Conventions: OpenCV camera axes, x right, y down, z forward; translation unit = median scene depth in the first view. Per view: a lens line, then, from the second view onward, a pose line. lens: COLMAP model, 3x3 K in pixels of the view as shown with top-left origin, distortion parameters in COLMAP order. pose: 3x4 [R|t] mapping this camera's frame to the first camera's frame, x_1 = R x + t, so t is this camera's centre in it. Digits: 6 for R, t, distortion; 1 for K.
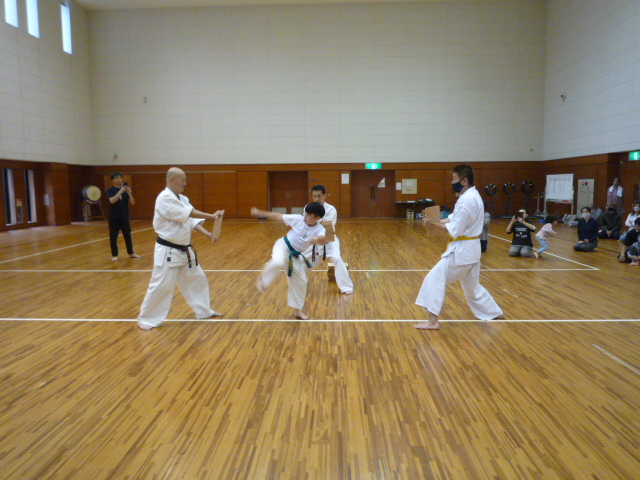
lens RADIAL K [[477.8, 0, 319.9], [0, 477.8, 240.1], [0, 0, 1]] dist [-0.000156, -0.041538]
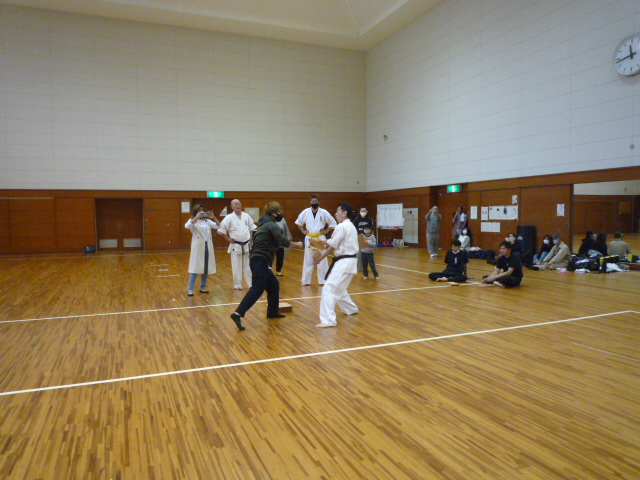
lens RADIAL K [[477.8, 0, 322.1], [0, 477.8, 238.0], [0, 0, 1]] dist [-0.000156, -0.041538]
pose [[0.907348, -0.021626, 0.419823, -0.280444], [0.049727, 0.997186, -0.056106, -0.002606], [-0.417428, 0.071784, 0.905870, 0.095893]]
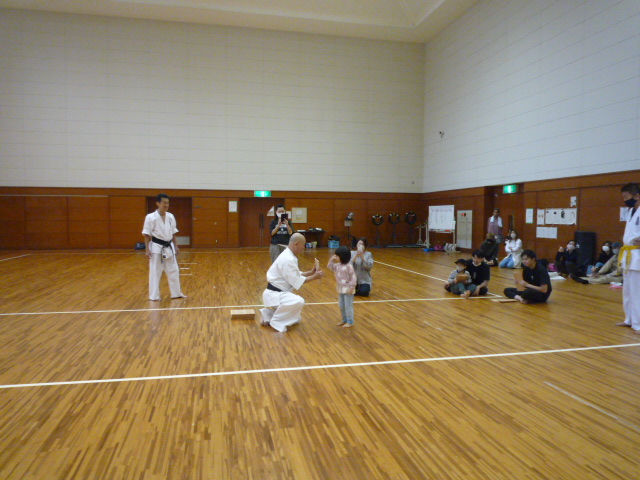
lens RADIAL K [[477.8, 0, 324.3], [0, 477.8, 239.4], [0, 0, 1]] dist [-0.000156, -0.041538]
pose [[0.966606, 0.001190, 0.256265, -0.040251], [0.015443, 0.997902, -0.062880, -0.001648], [-0.255802, 0.064737, 0.964559, 0.120293]]
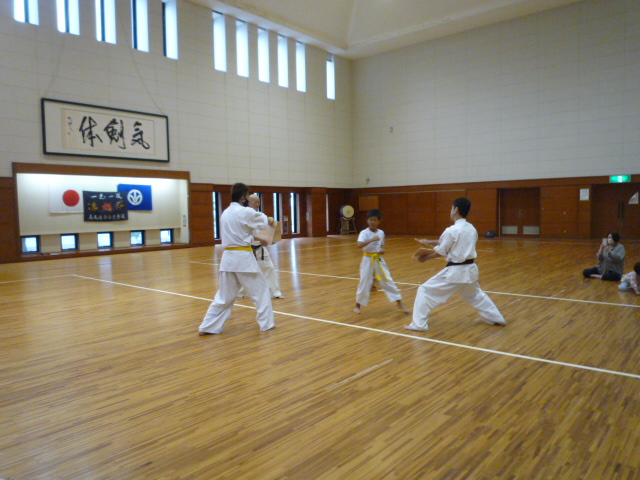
lens RADIAL K [[477.8, 0, 323.7], [0, 477.8, 241.8], [0, 0, 1]] dist [-0.000156, -0.041538]
pose [[0.782037, 0.036915, -0.622137, 0.633382], [-0.058003, 0.998223, -0.013679, -0.004478], [0.620527, 0.046783, 0.782789, 0.057424]]
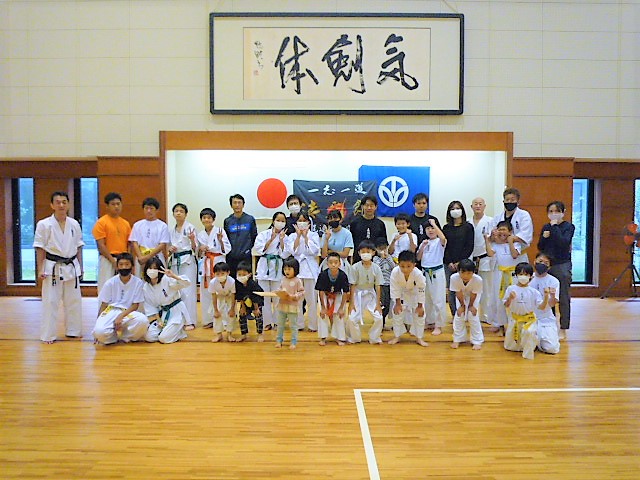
lens RADIAL K [[485.9, 0, 322.4], [0, 485.9, 241.0], [0, 0, 1]] dist [-0.013929, -0.010079]
pose [[0.032429, 0.057366, -0.997826, -0.316429], [-0.114529, 0.991989, 0.053308, -0.118416], [0.992890, 0.112551, 0.038740, 1.059486]]
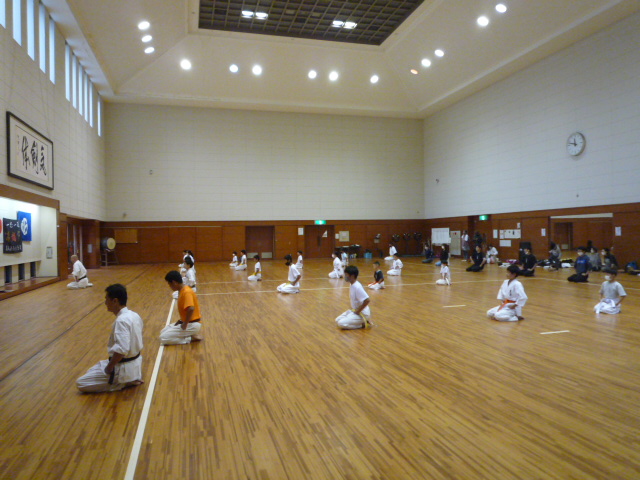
lens RADIAL K [[477.8, 0, 319.5], [0, 477.8, 237.7], [0, 0, 1]] dist [-0.000156, -0.041538]
pose [[0.955204, -0.009138, 0.295806, -0.876905], [0.041969, 0.993604, -0.104829, 0.116058], [-0.292956, 0.112548, 0.949479, -1.004787]]
